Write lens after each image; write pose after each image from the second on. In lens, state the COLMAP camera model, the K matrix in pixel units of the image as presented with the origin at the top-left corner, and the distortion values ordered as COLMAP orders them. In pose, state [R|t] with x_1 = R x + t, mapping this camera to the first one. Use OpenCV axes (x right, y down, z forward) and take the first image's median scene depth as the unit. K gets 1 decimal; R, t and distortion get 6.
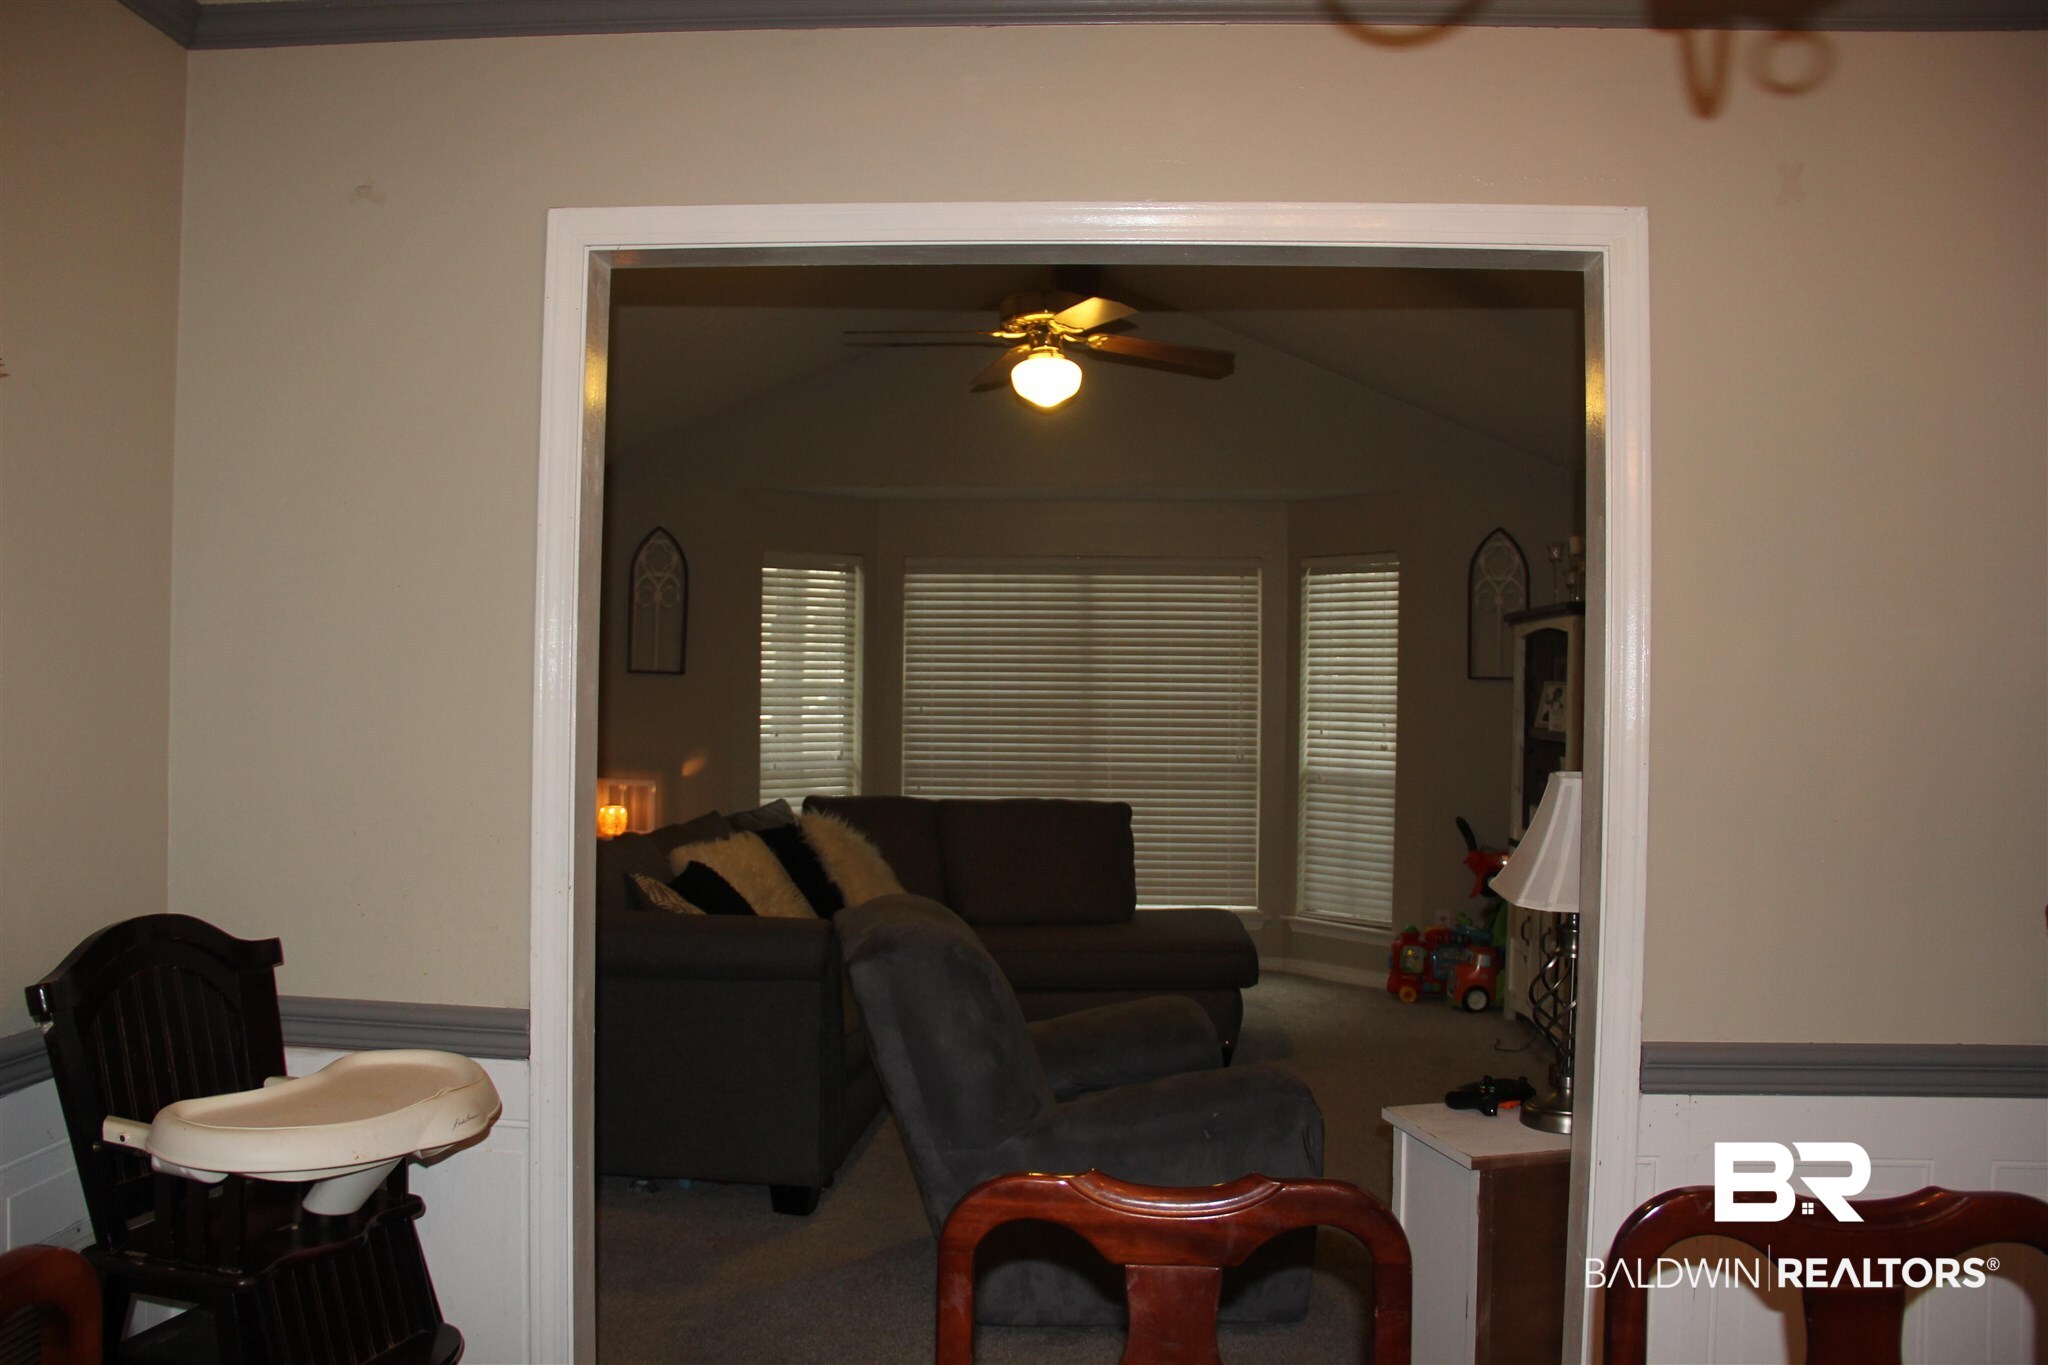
lens RADIAL K [[1782.7, 0, 1024.0], [0, 1782.7, 682.5], [0, 0, 1]] dist [-0.139538, 0.145768]
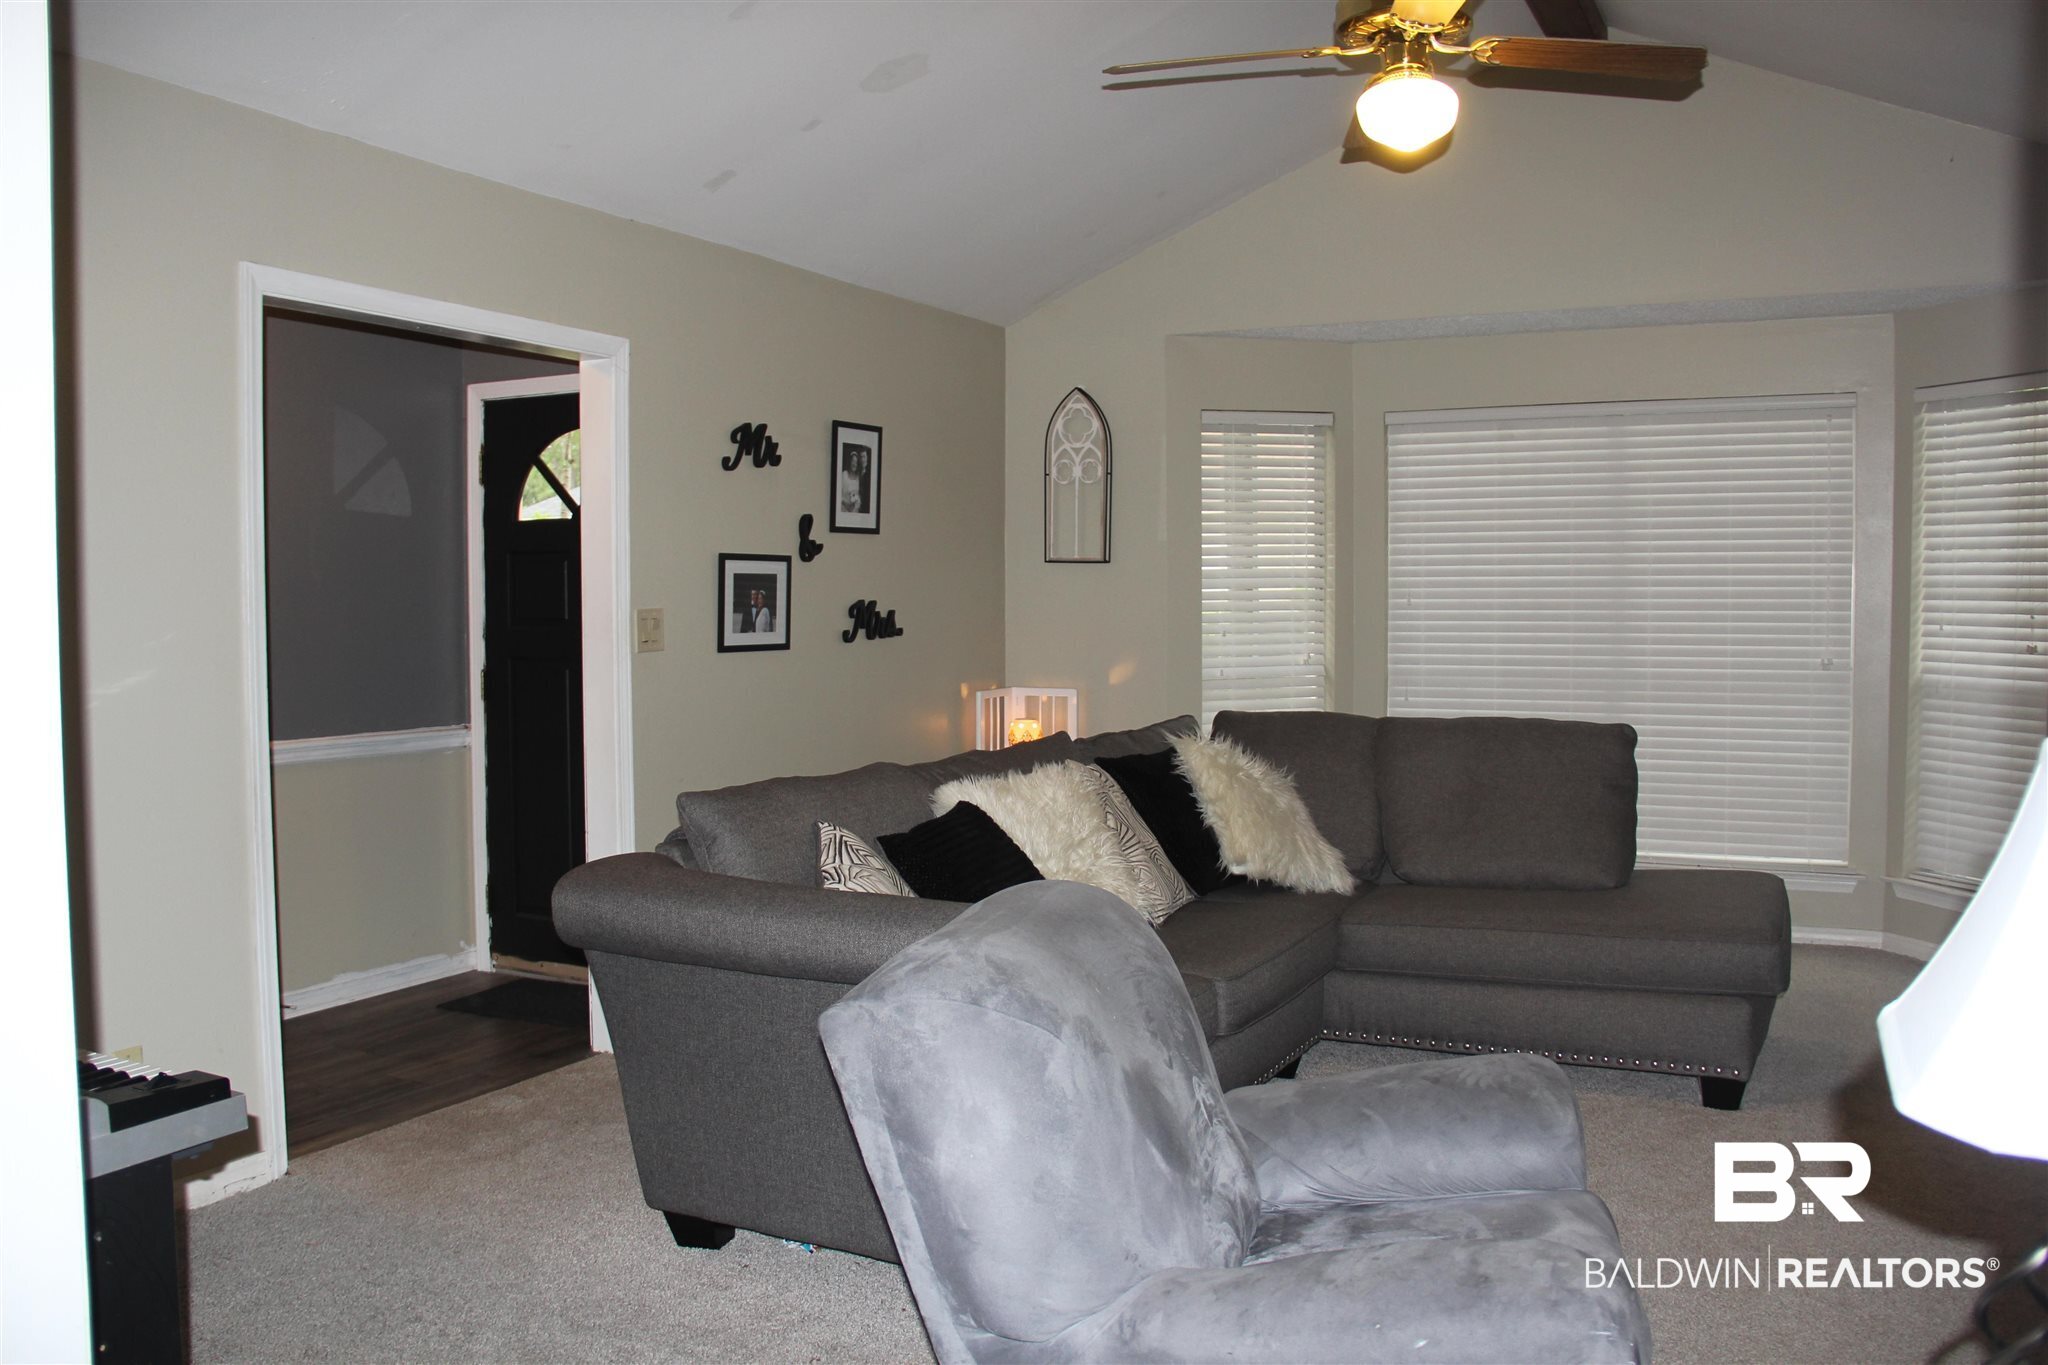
lens RADIAL K [[1782.7, 0, 1024.0], [0, 1782.7, 682.5], [0, 0, 1]] dist [-0.139538, 0.145768]
pose [[0.928579, 0.003724, -0.371117, 0.081565], [0.017113, 0.998456, 0.052838, 0.006327], [0.370741, -0.055416, 0.927082, 0.198862]]
